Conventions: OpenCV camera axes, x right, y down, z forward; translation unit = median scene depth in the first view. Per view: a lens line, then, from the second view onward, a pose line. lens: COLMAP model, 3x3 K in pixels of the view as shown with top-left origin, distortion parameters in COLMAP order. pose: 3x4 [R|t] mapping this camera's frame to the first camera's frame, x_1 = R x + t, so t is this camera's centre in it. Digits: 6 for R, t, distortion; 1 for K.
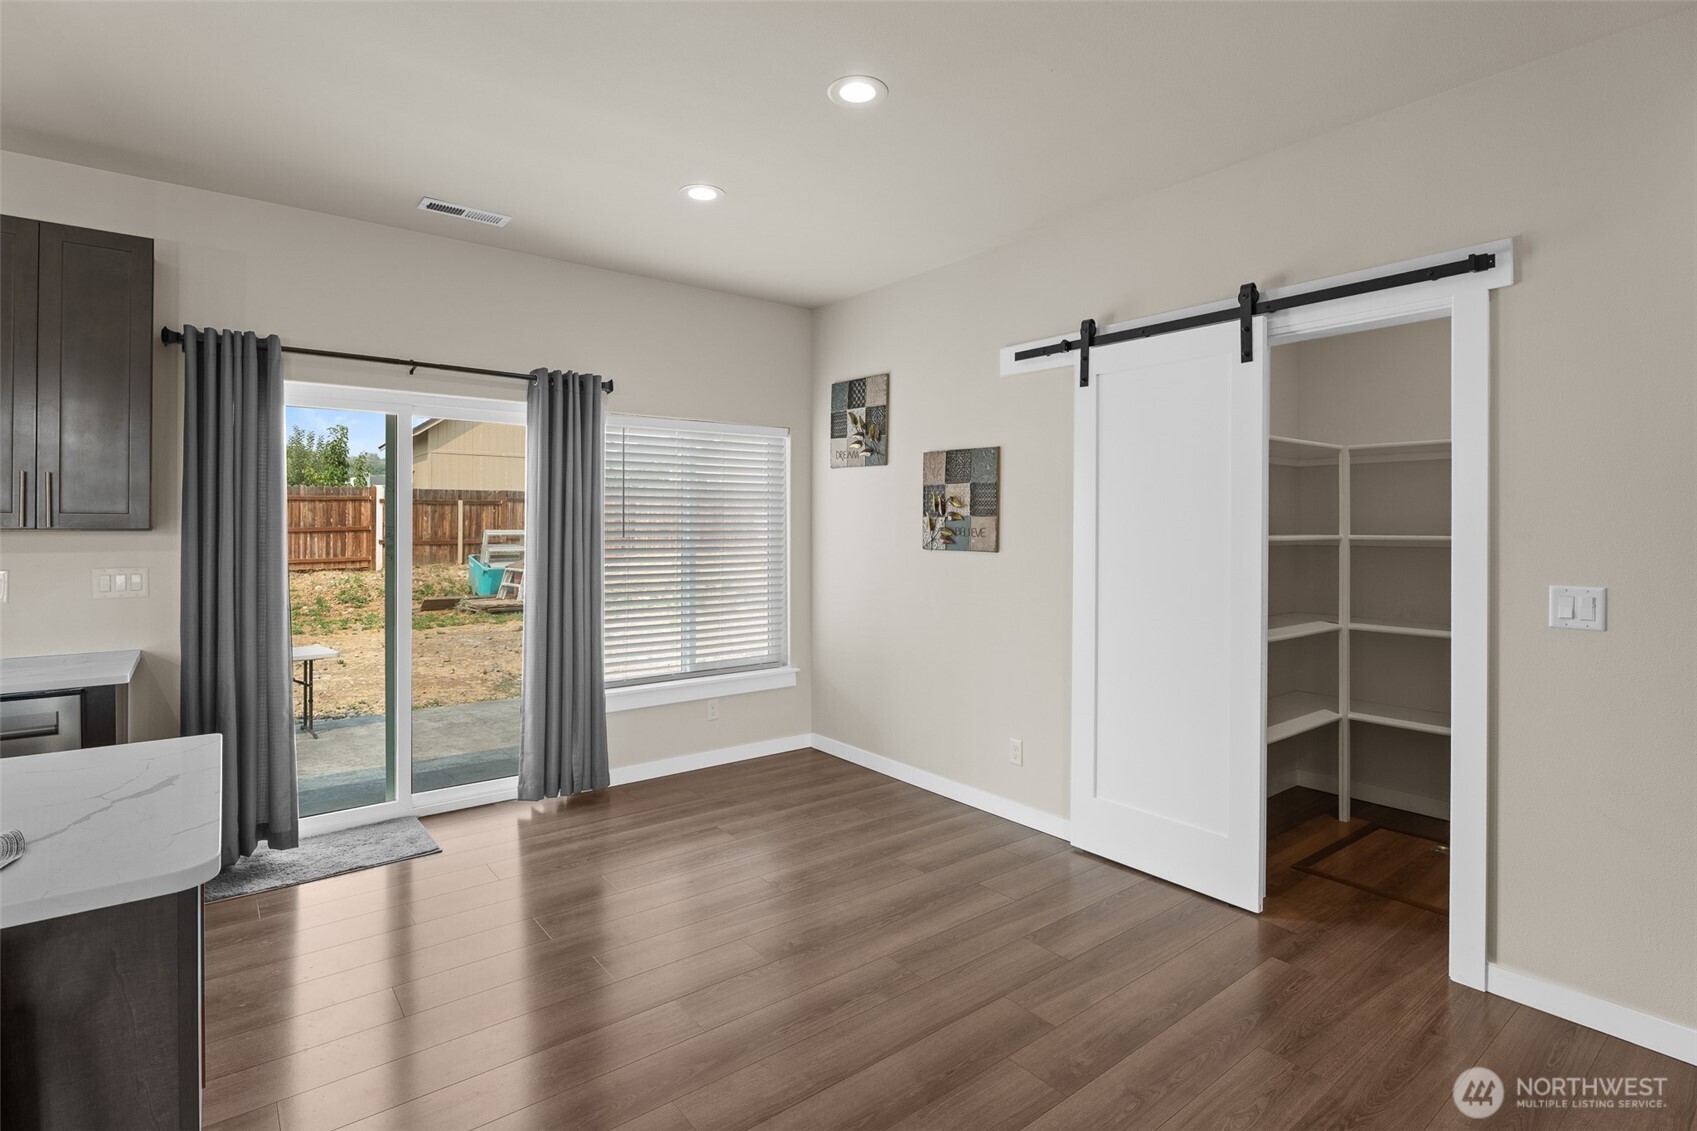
lens RADIAL K [[835.4, 0, 848.8], [0, 835.4, 519.7], [0, 0, 1]] dist [0.002970, 0.000925]
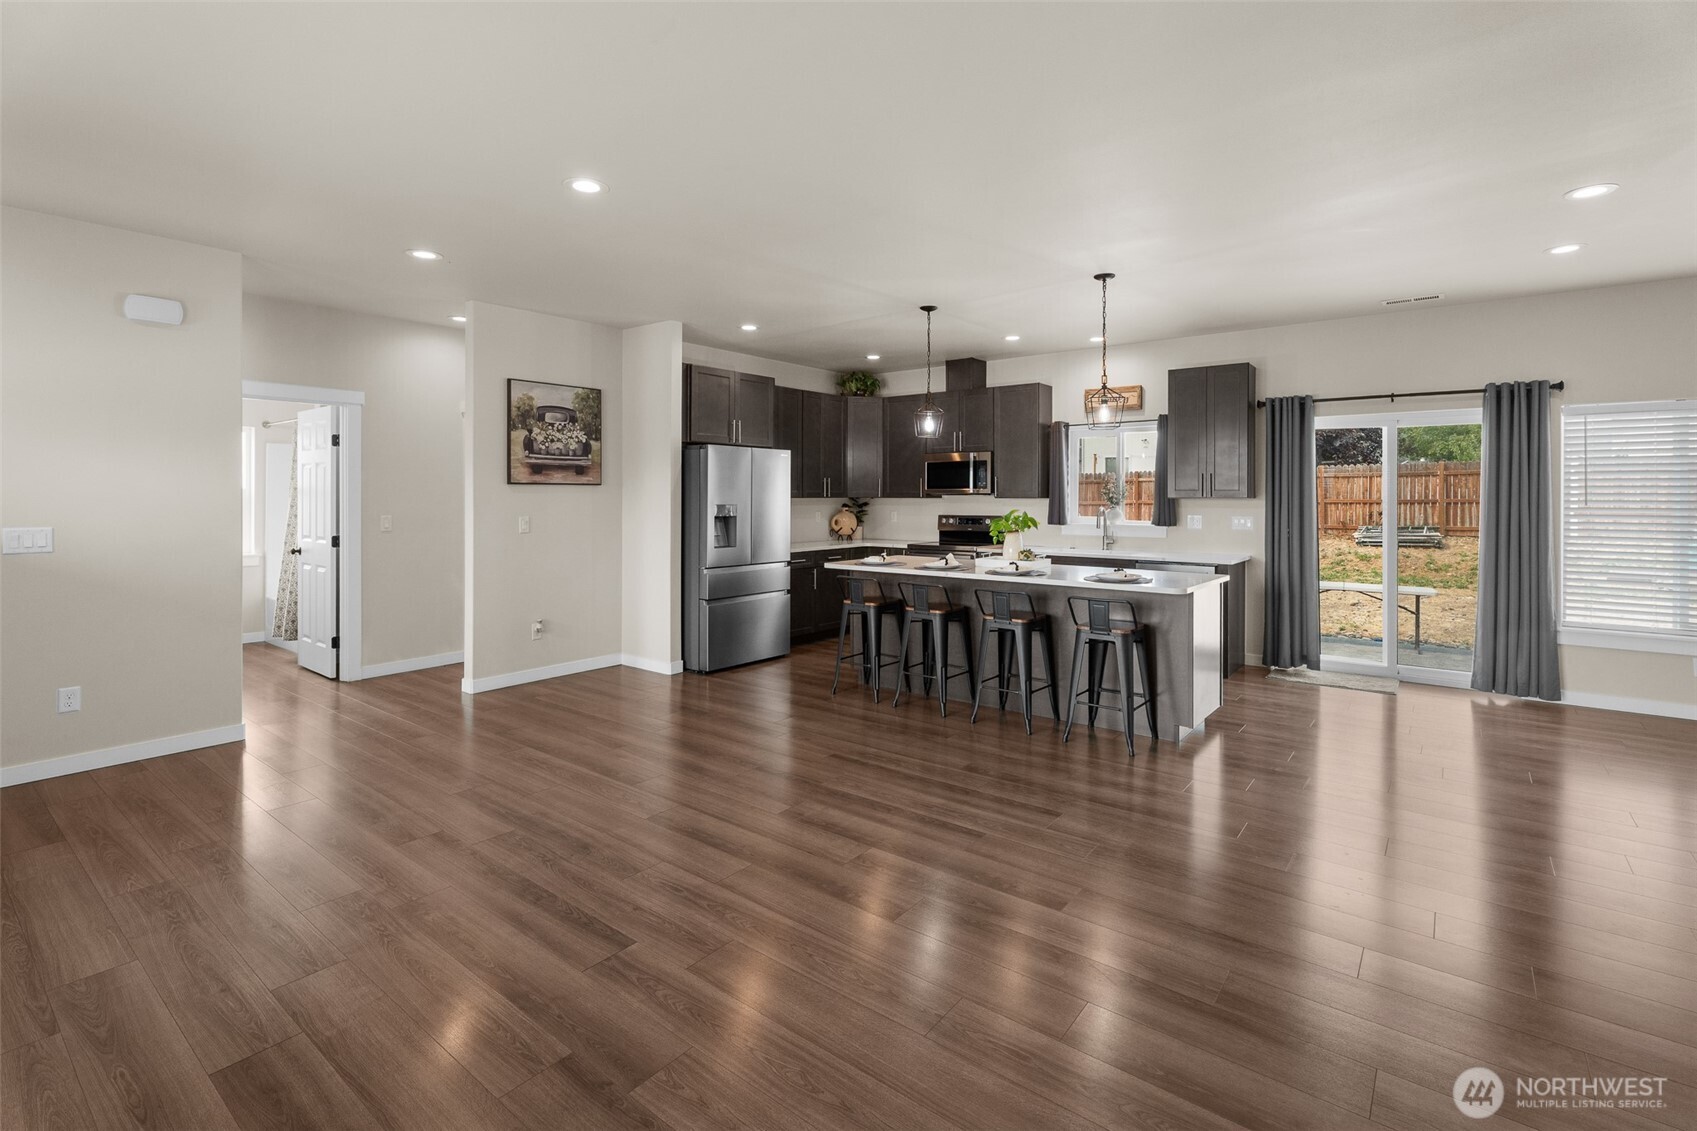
lens RADIAL K [[762.4, 0, 830.3], [0, 762.4, 497.2], [0, 0, 1]] dist [0.000180, -0.000008]
pose [[0.218763, -0.002367, -0.975775, 0.619044], [0.002911, 0.999994, -0.001774, 0.008345], [0.975774, -0.002452, 0.218768, -0.346857]]
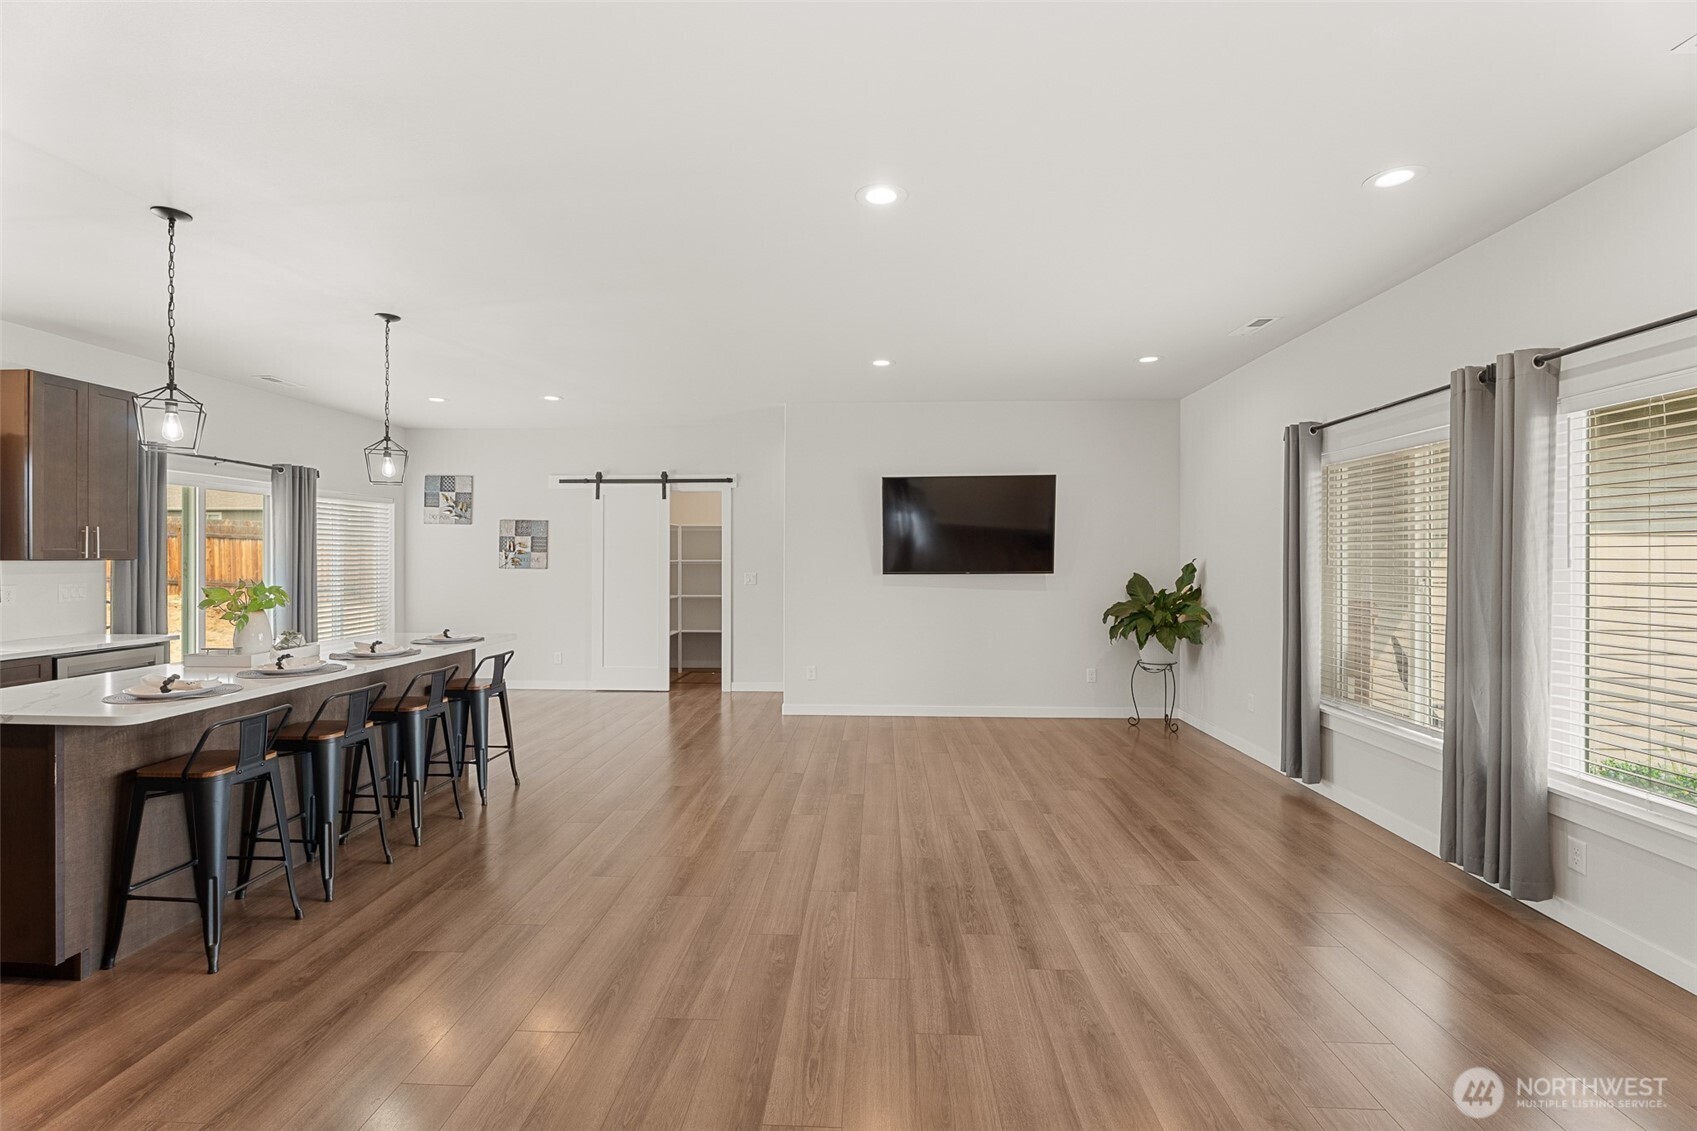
lens RADIAL K [[750.9, 0, 848.5], [0, 750.9, 565.5], [0, 0, 1]] dist [-0.000913, -0.000076]
pose [[0.657401, -0.010386, 0.753470, -0.755677], [-0.002139, 0.999875, 0.015648, -0.001931], [-0.753538, -0.011899, 0.657296, -0.846094]]
